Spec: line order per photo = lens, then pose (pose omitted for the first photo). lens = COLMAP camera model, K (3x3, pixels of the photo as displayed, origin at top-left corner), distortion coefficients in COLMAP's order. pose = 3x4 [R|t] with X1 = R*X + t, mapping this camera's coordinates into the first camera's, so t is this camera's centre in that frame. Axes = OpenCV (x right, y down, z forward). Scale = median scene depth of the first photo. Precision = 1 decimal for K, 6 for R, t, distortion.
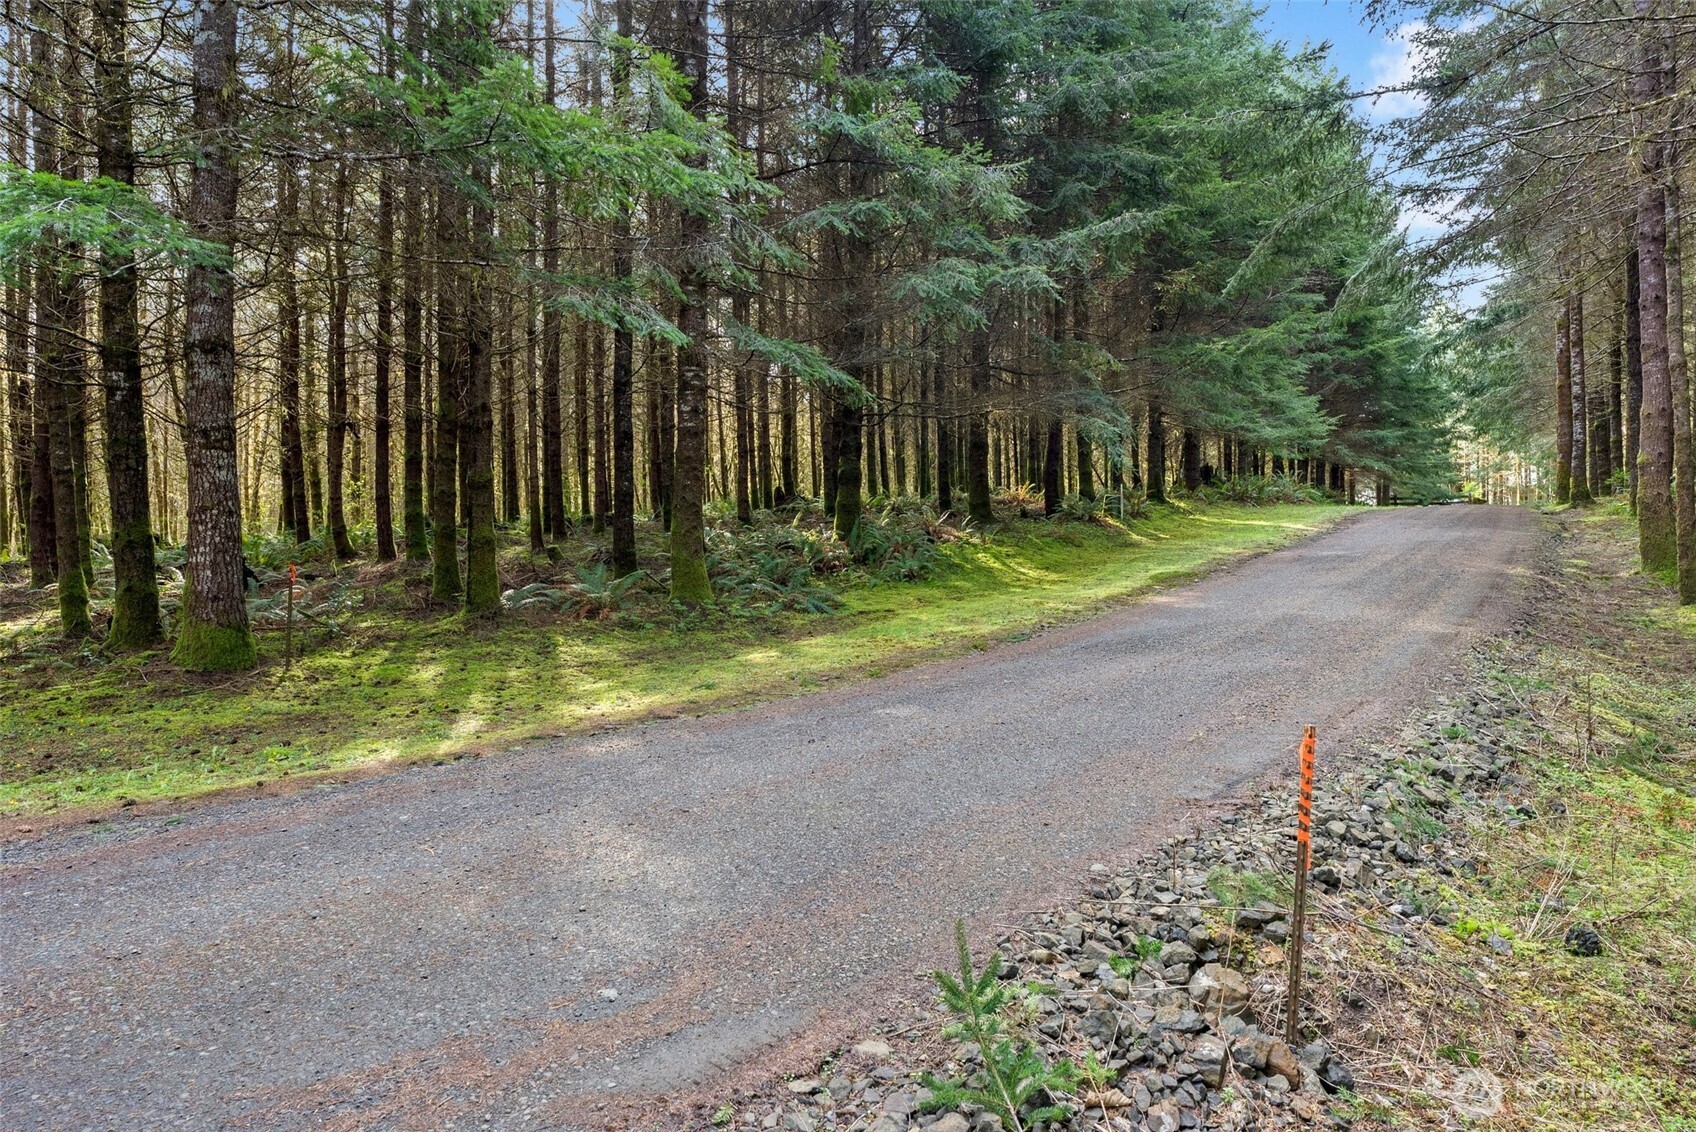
lens RADIAL K [[1045.2, 0, 853.9], [0, 1045.2, 557.7], [0, 0, 1]] dist [-0.007644, -0.001463]
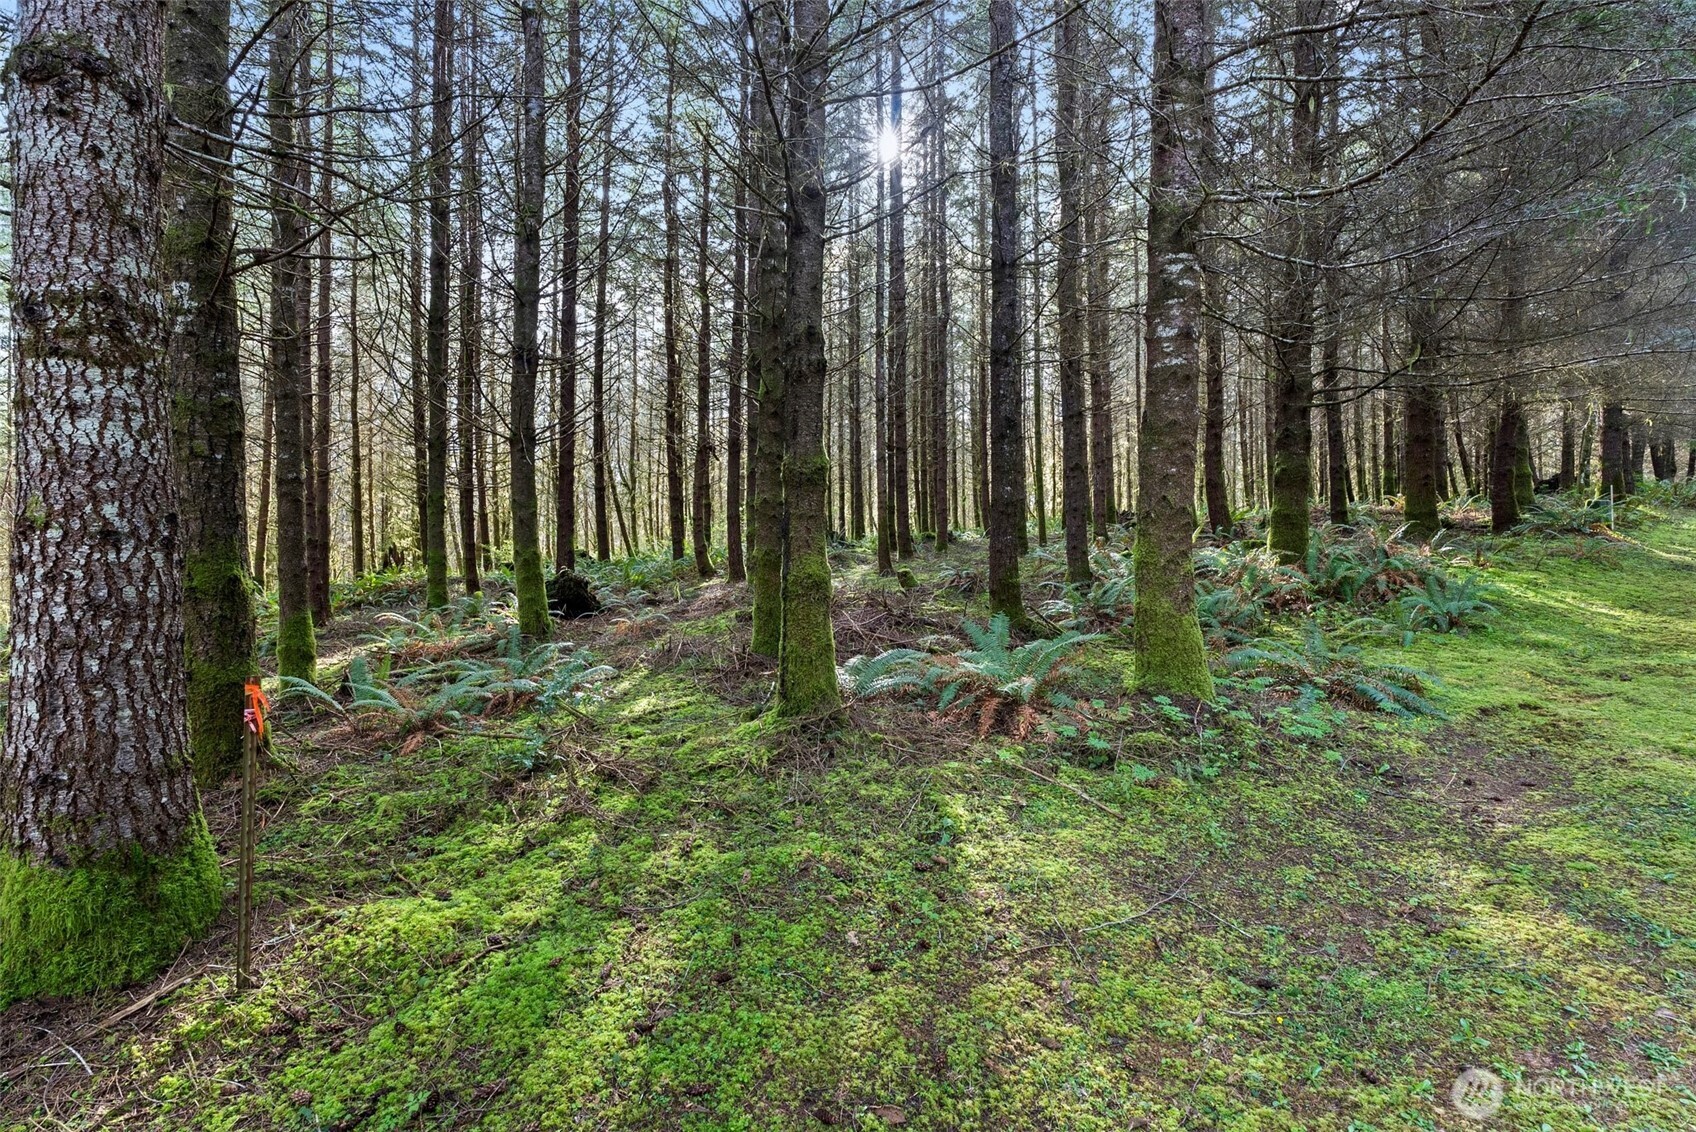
lens RADIAL K [[790.1, 0, 847.4], [0, 790.1, 563.8], [0, 0, 1]] dist [-0.001572, -0.000052]
pose [[0.945835, 0.003832, -0.324626, -0.126557], [-0.003953, 0.999992, 0.000287, -0.016223], [0.324625, 0.001012, 0.945842, 0.385871]]
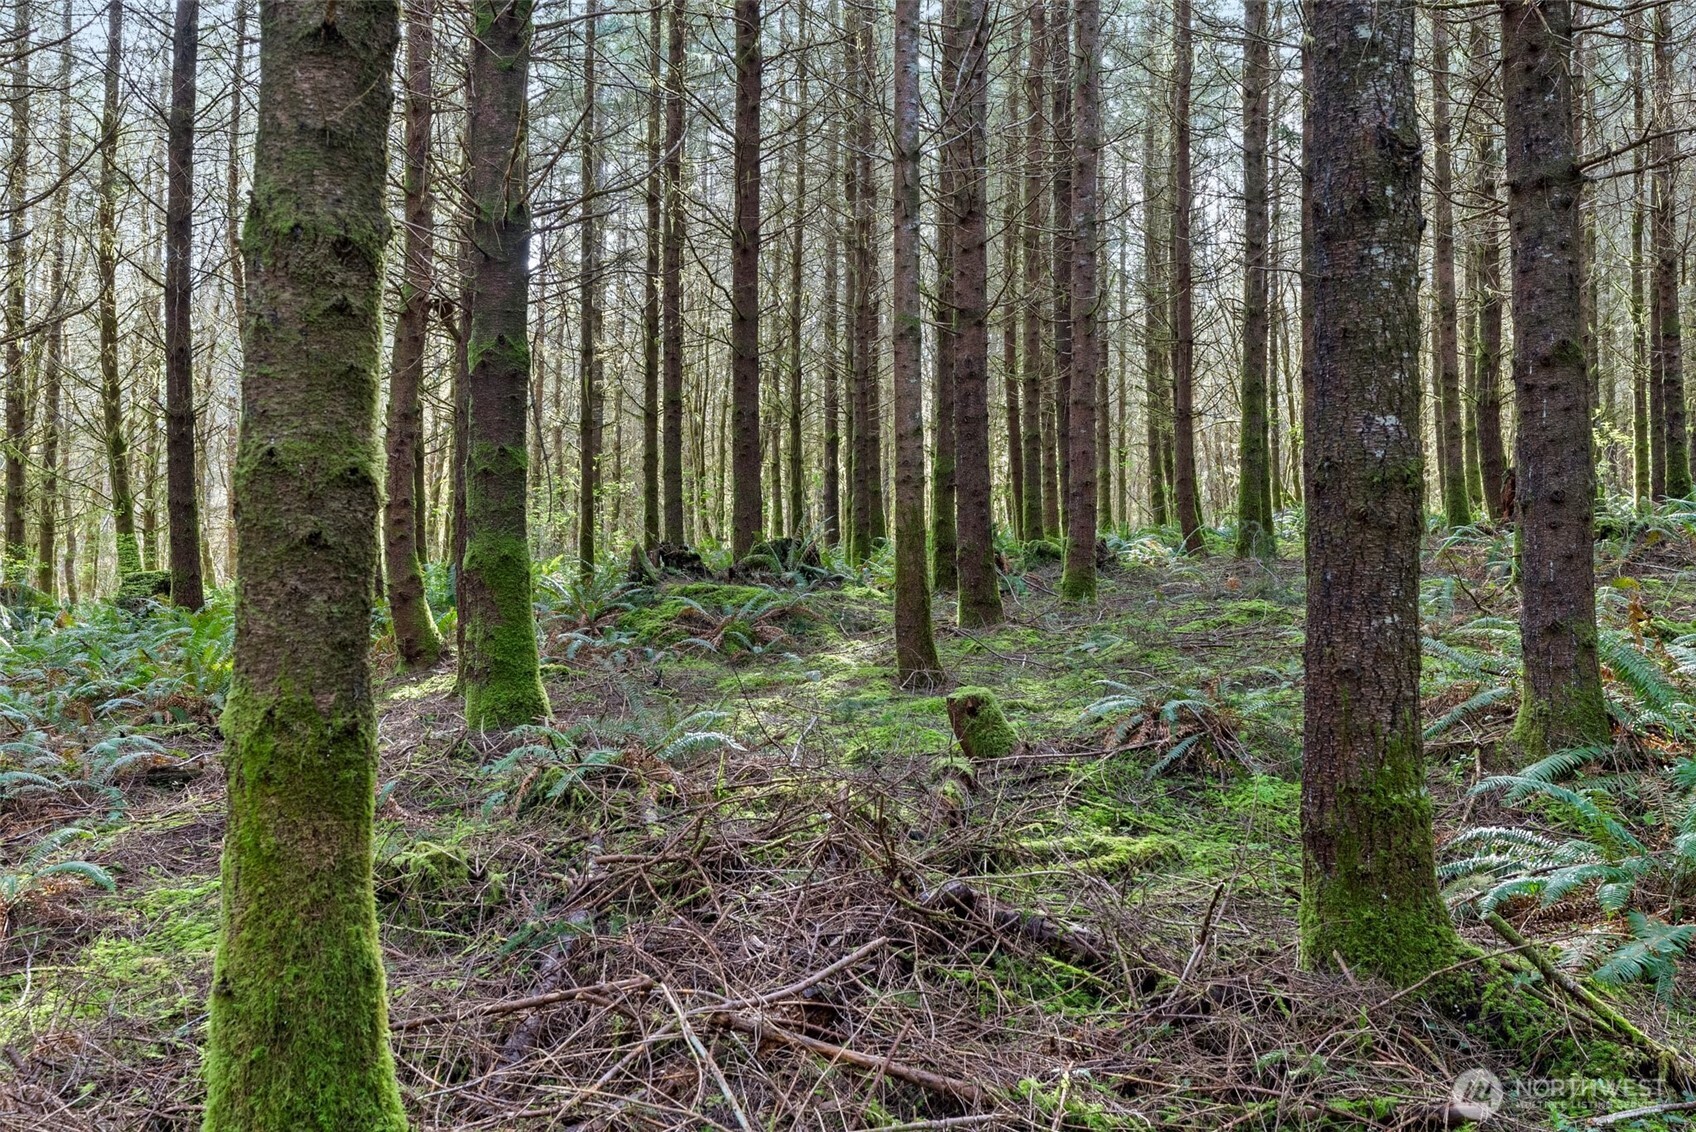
lens RADIAL K [[1699.4, 0, 848.3], [0, 1699.4, 568.0], [0, 0, 1]] dist [-0.005282, 0.000000]
pose [[0.943336, 0.009907, -0.331690, -0.182946], [-0.015210, 0.999795, -0.013394, -0.035168], [0.331489, 0.017680, 0.943293, 0.610174]]
